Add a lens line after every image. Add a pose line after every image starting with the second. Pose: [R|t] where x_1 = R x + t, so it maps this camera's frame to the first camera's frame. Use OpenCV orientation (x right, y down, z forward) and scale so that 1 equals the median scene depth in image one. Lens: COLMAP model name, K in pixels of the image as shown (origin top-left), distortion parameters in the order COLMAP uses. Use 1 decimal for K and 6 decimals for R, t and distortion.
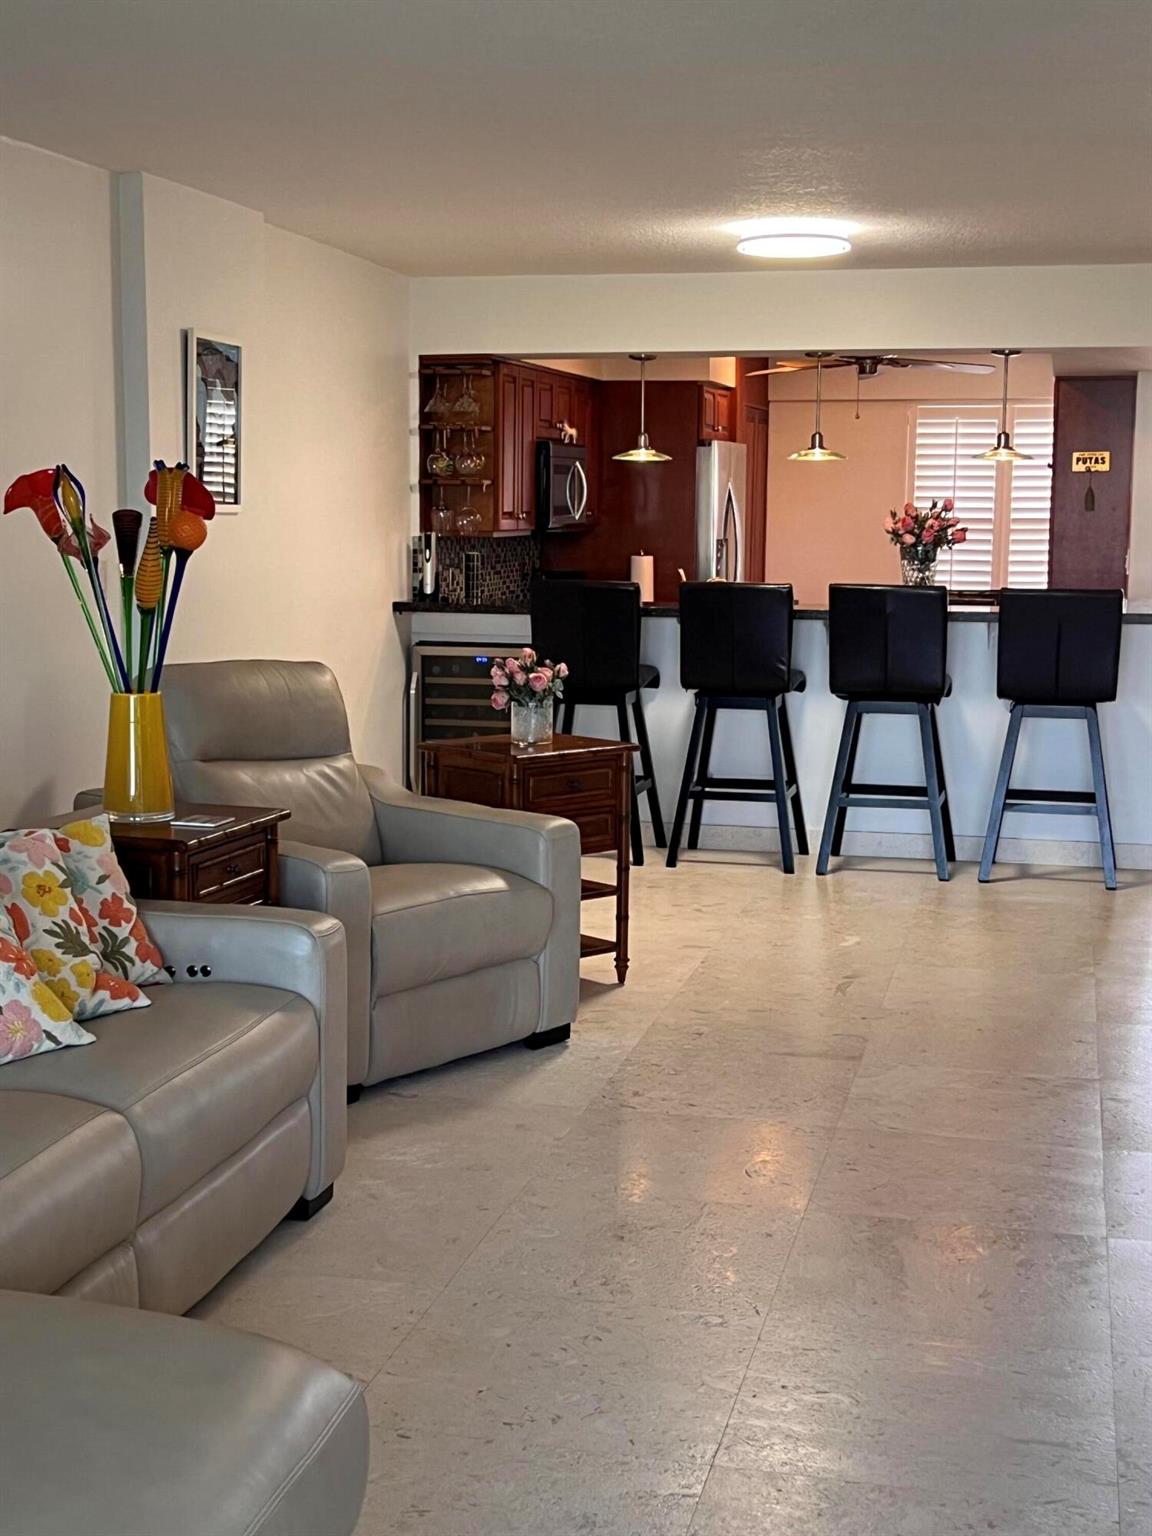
lens RADIAL K [[2130.5, 0, 576.8], [0, 2130.5, 760.4], [0, 0, 1]] dist [0.171048, 0.000000]
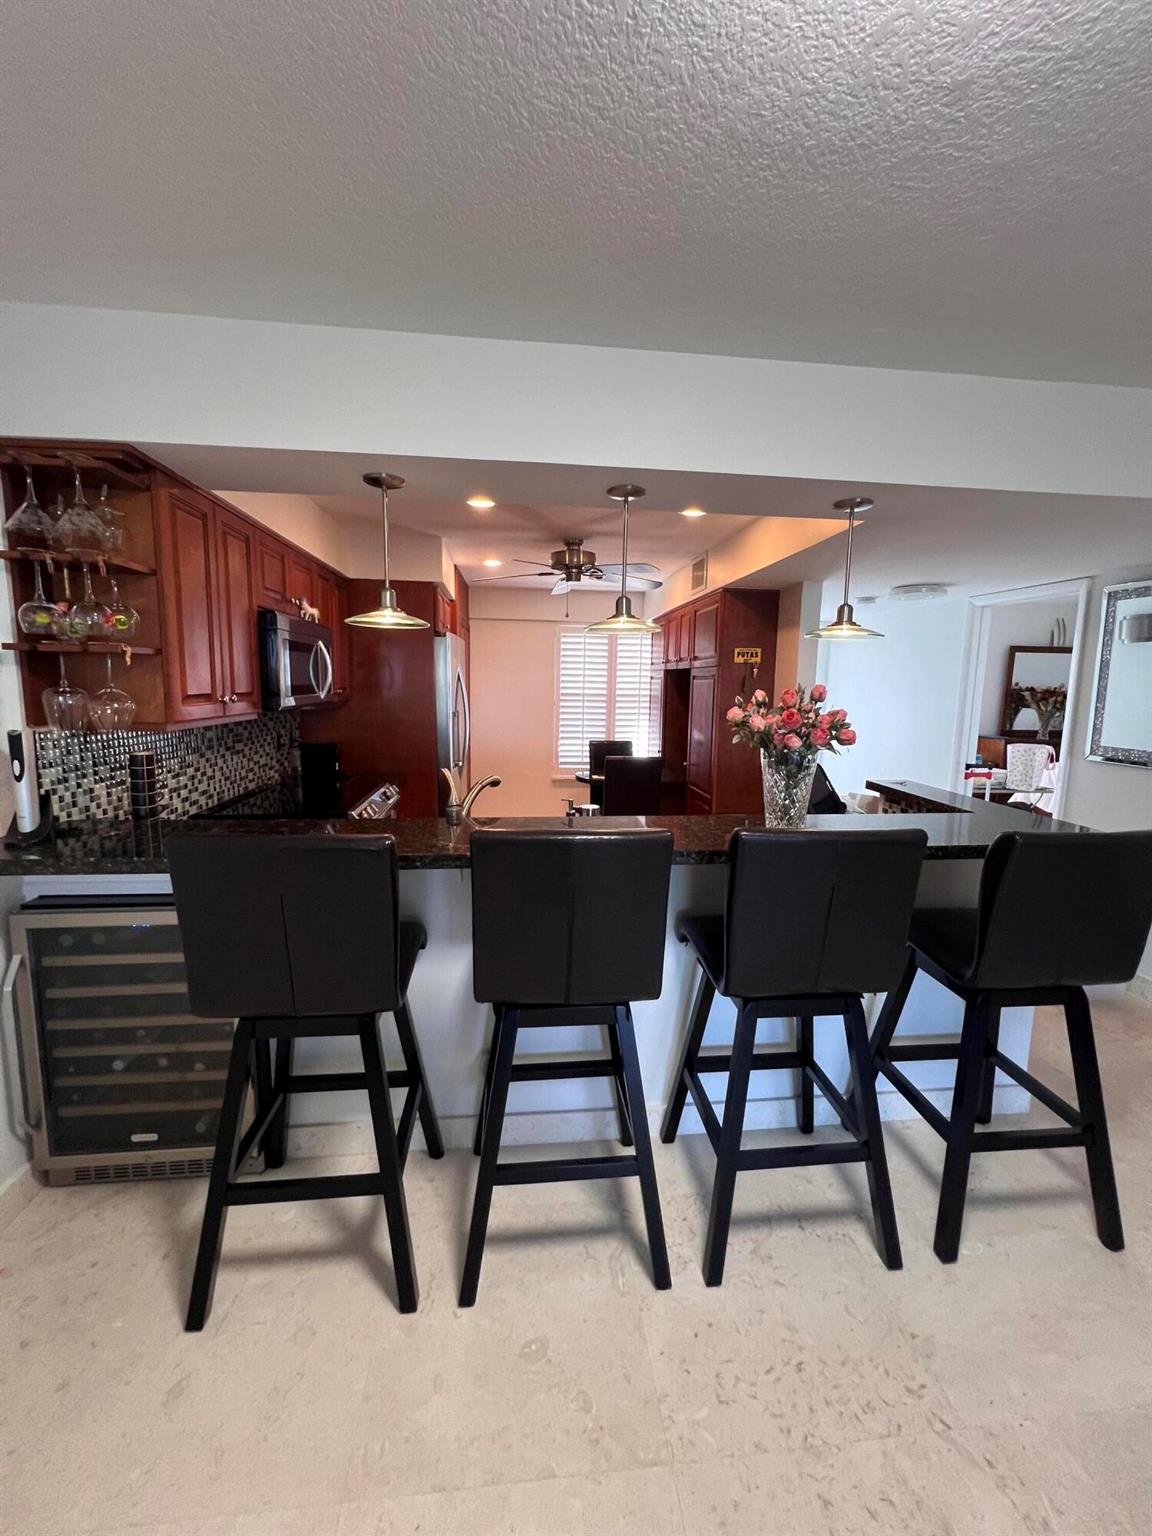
lens RADIAL K [[617.3, 0, 579.2], [0, 617.3, 770.2], [0, 0, 1]] dist [-0.002311, -0.000128]
pose [[0.946138, -0.037091, 0.321633, 0.019977], [0.029744, 0.999173, 0.027727, -0.083486], [-0.322395, -0.016667, 0.946458, 0.685341]]
